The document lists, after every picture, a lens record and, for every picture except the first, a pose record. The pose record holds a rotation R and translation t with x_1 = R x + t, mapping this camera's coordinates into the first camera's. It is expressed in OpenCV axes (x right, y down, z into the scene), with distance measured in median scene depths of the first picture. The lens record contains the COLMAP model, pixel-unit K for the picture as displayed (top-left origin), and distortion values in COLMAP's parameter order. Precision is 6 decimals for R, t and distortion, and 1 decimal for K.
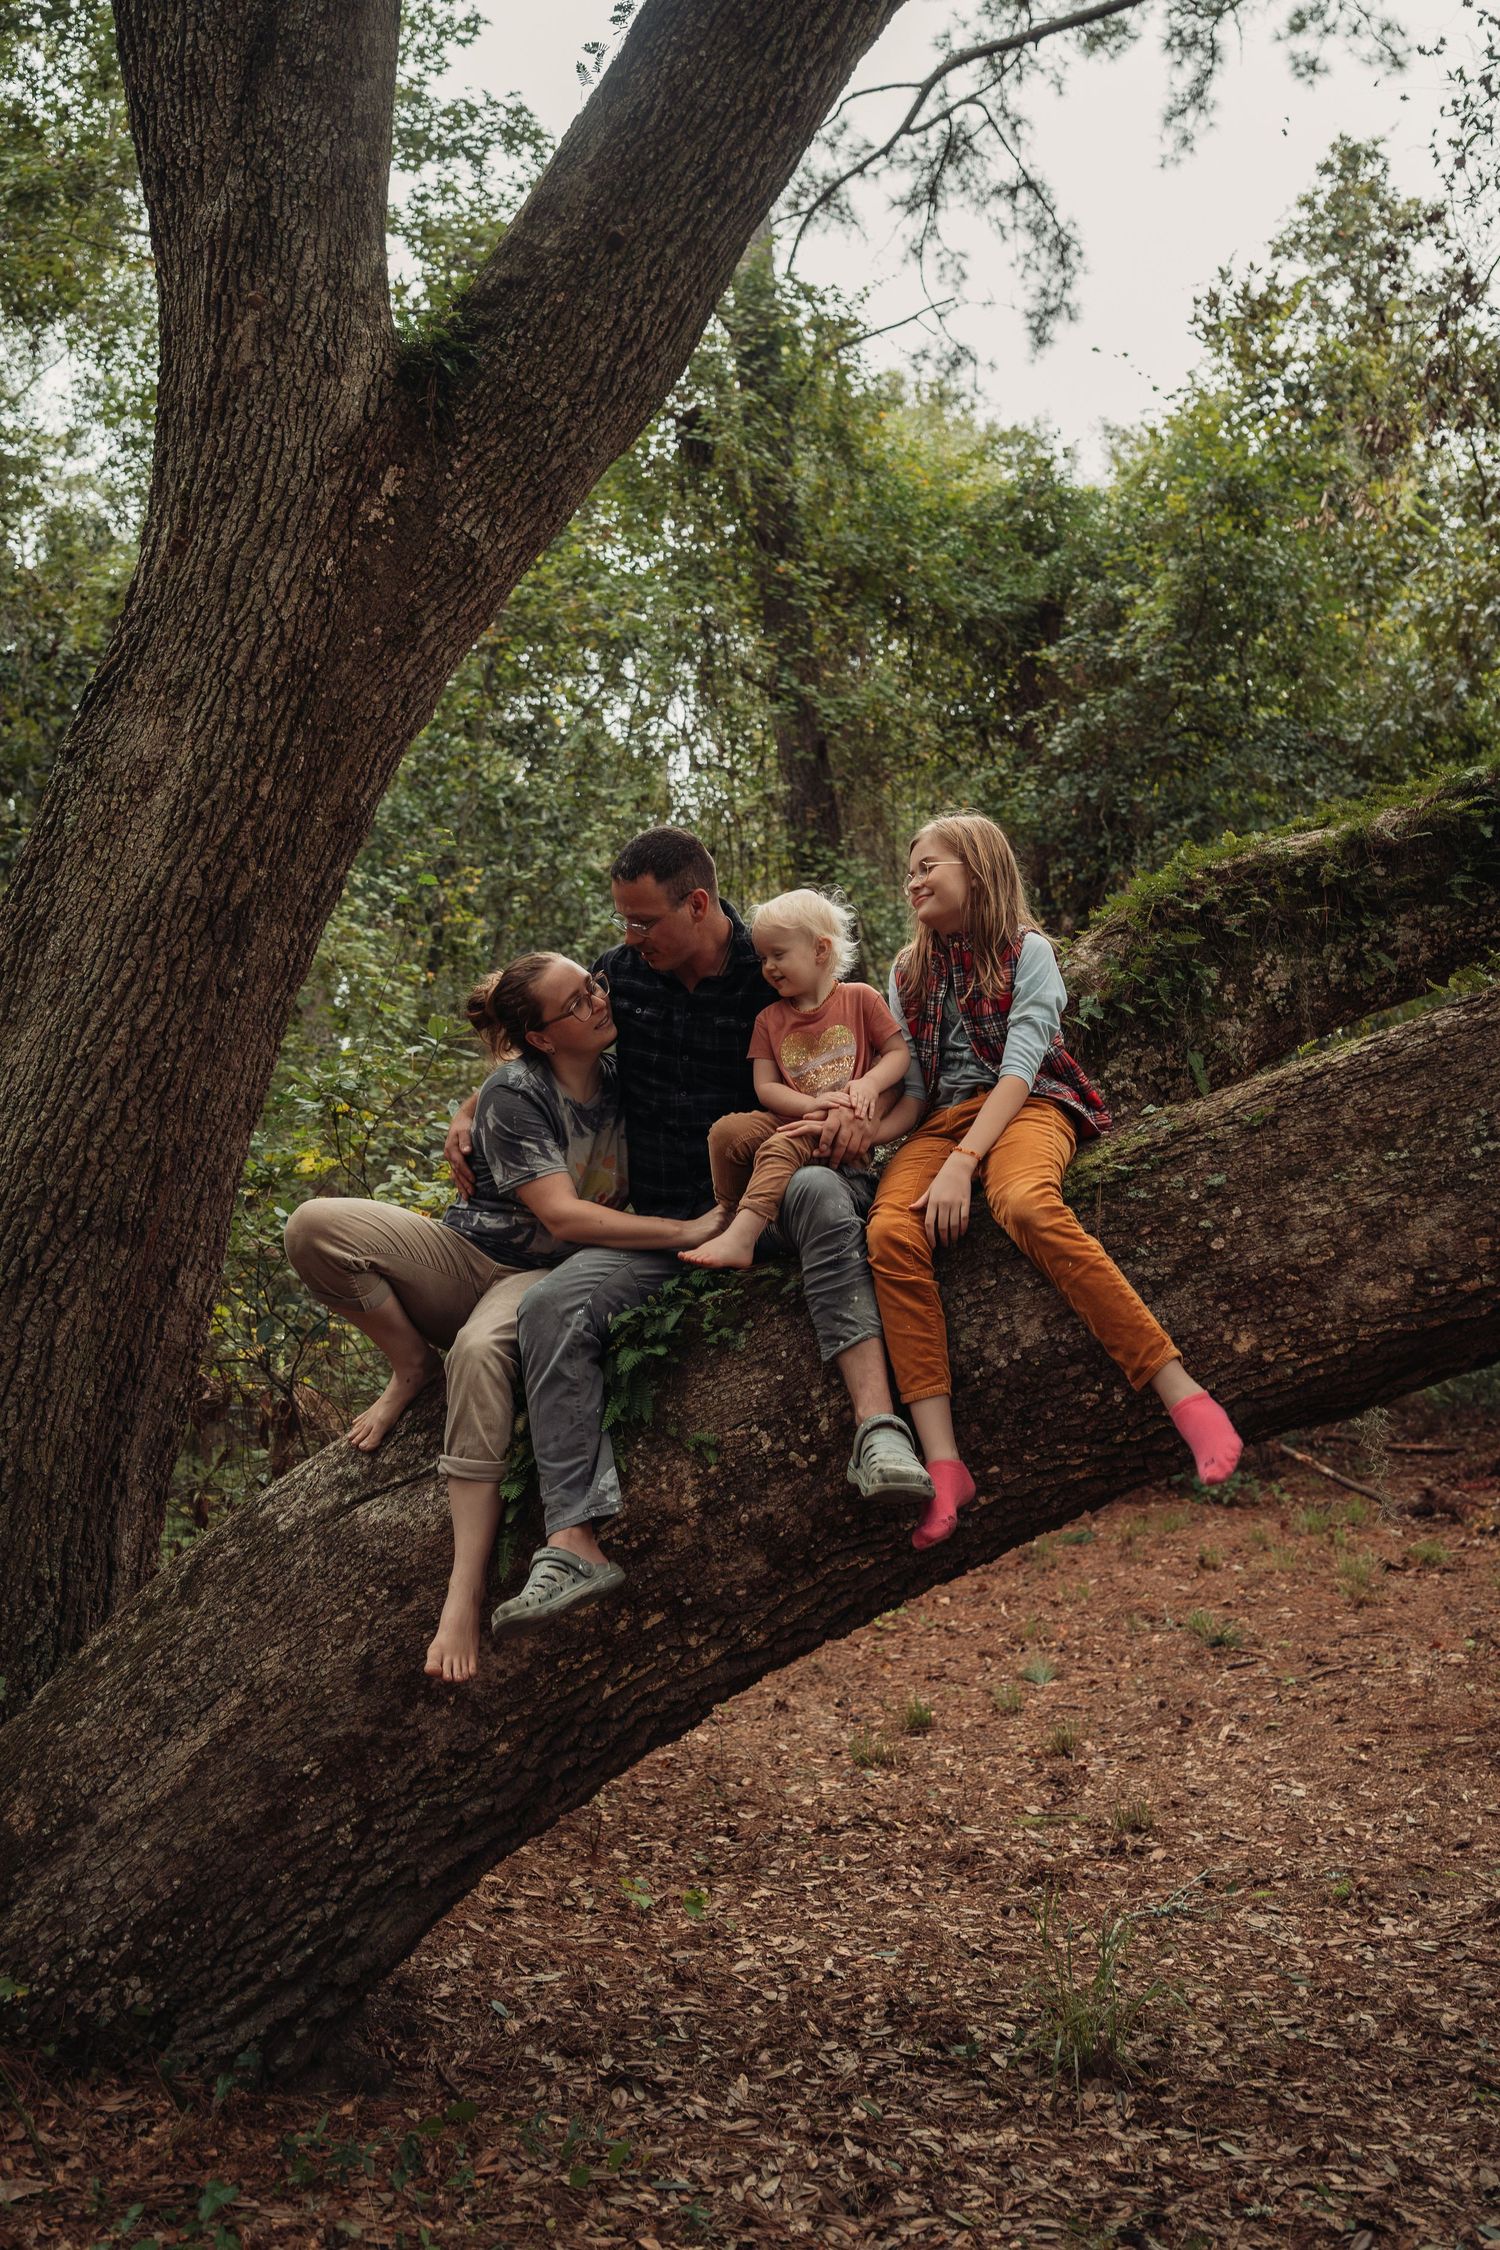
lens RADIAL K [[1641.6, 0, 741.1], [0, 1641.6, 1134.4], [0, 0, 1]] dist [-0.005974, -0.006693]
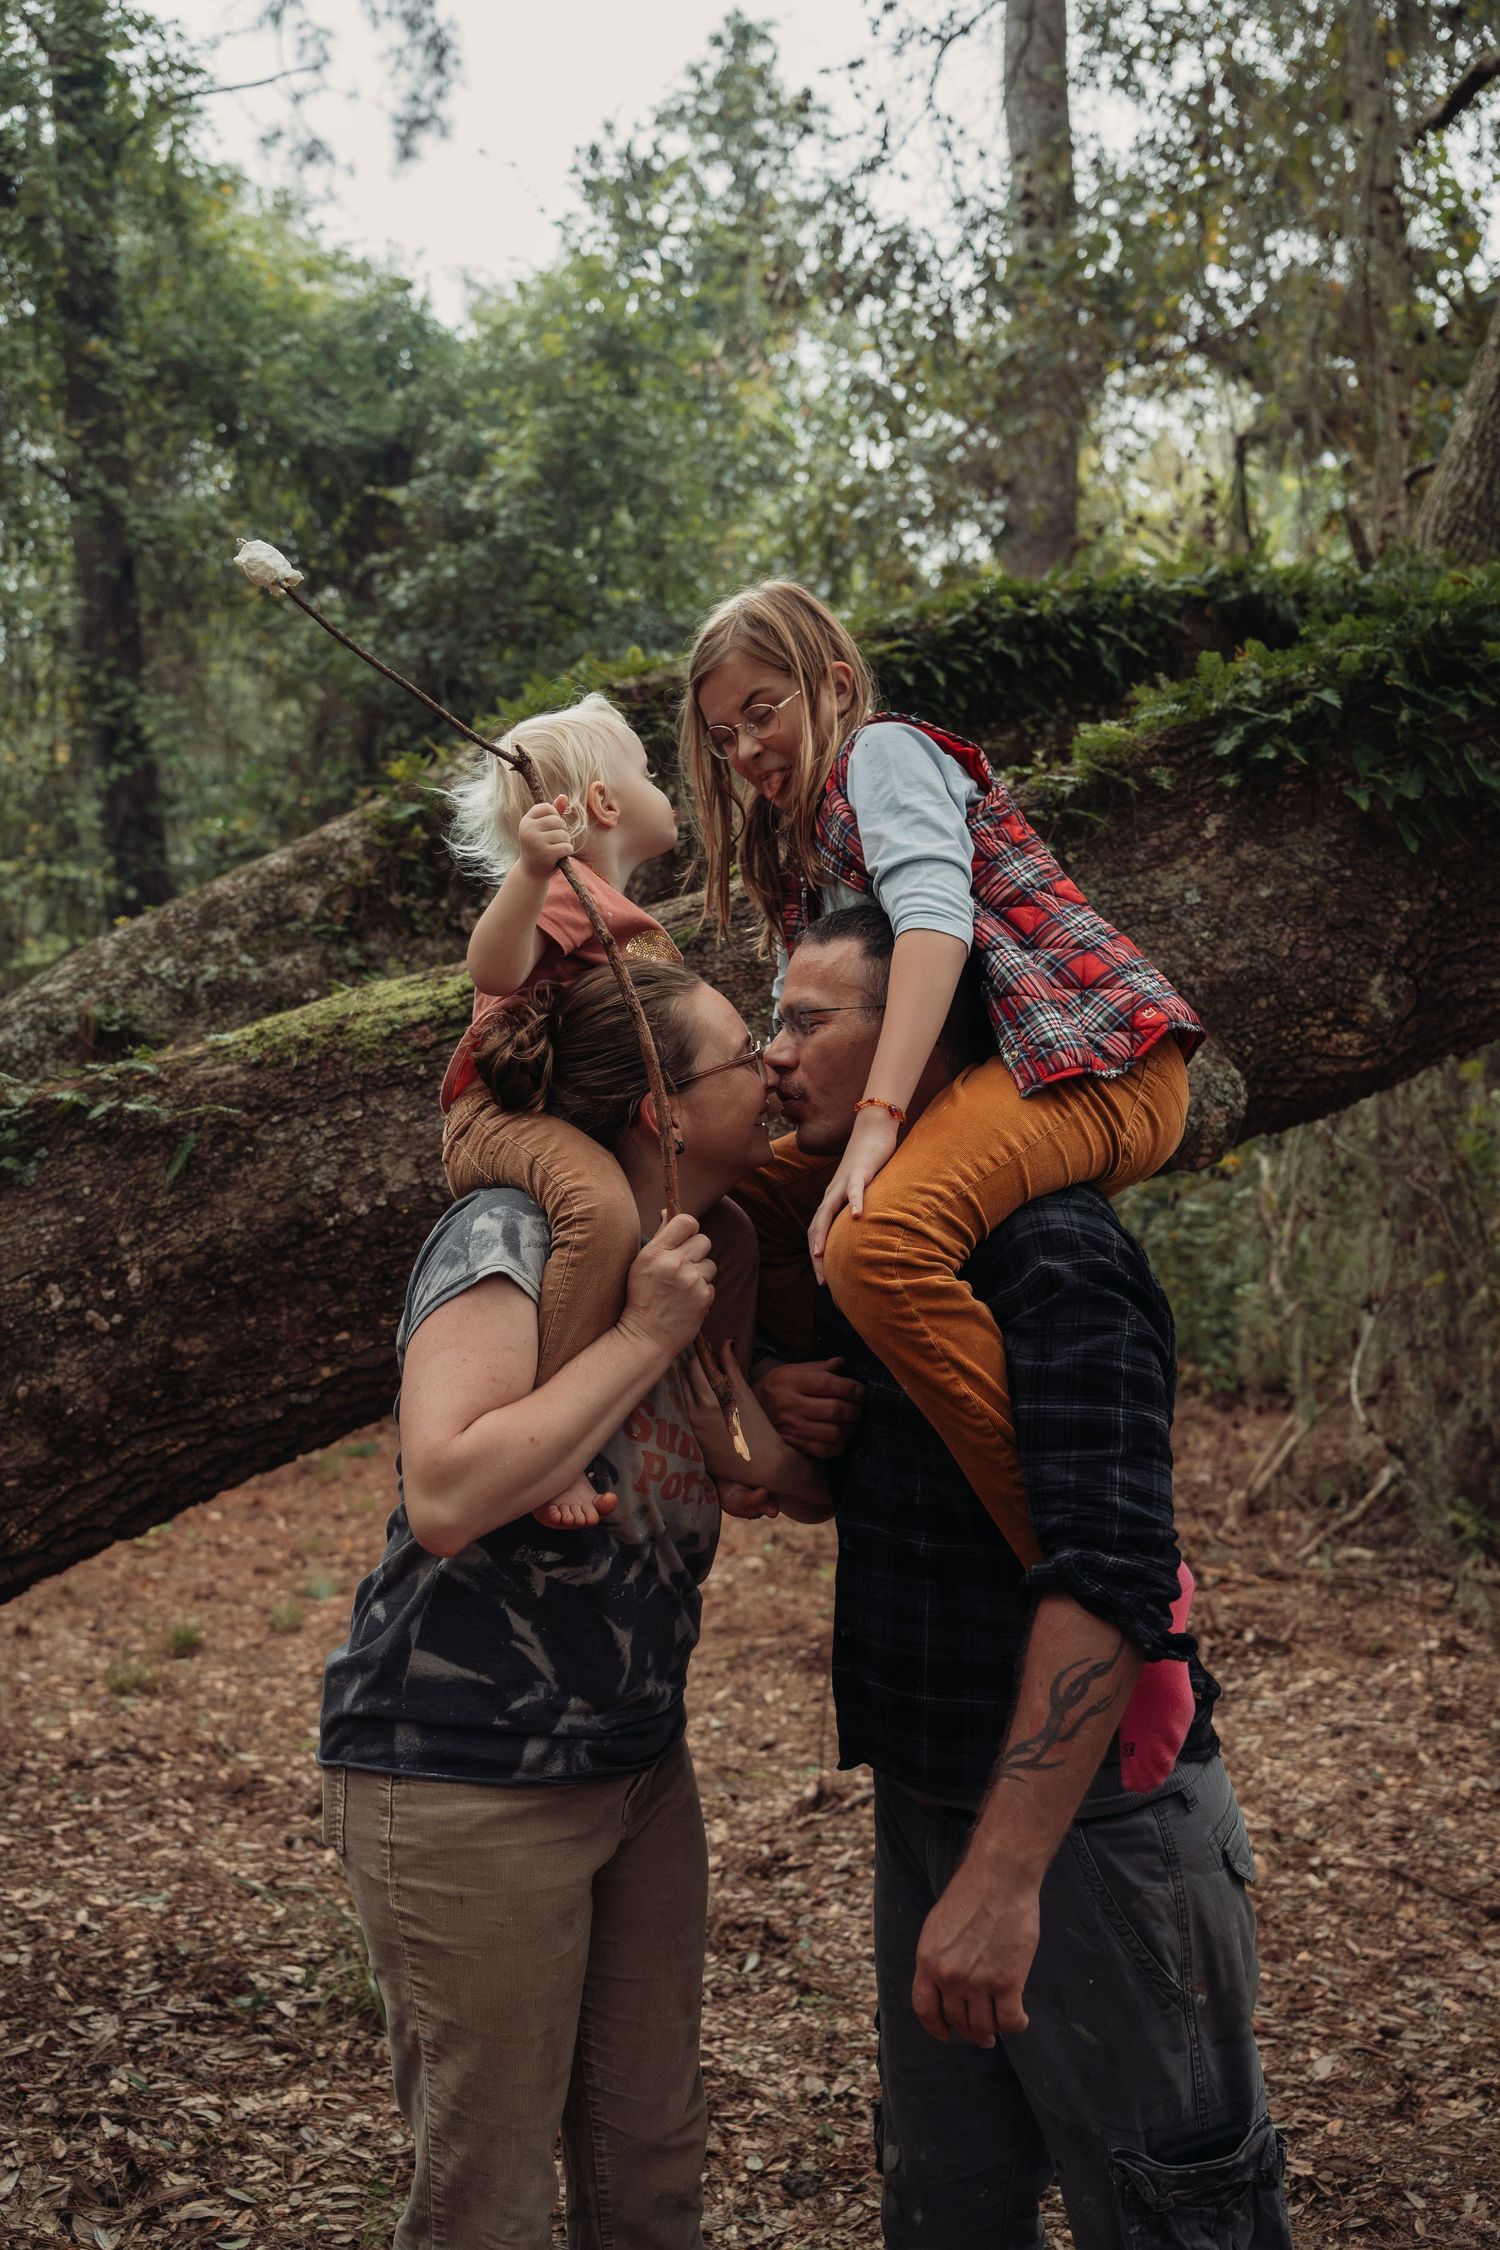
lens RADIAL K [[1982.7, 0, 752.8], [0, 1982.7, 1111.3], [0, 0, 1]] dist [-0.009978, 0.007268]
pose [[0.938842, 0.055580, 0.339834, 0.014295], [-0.085546, 0.993595, 0.073830, -0.039208], [-0.333554, -0.098386, 0.937583, -0.094434]]
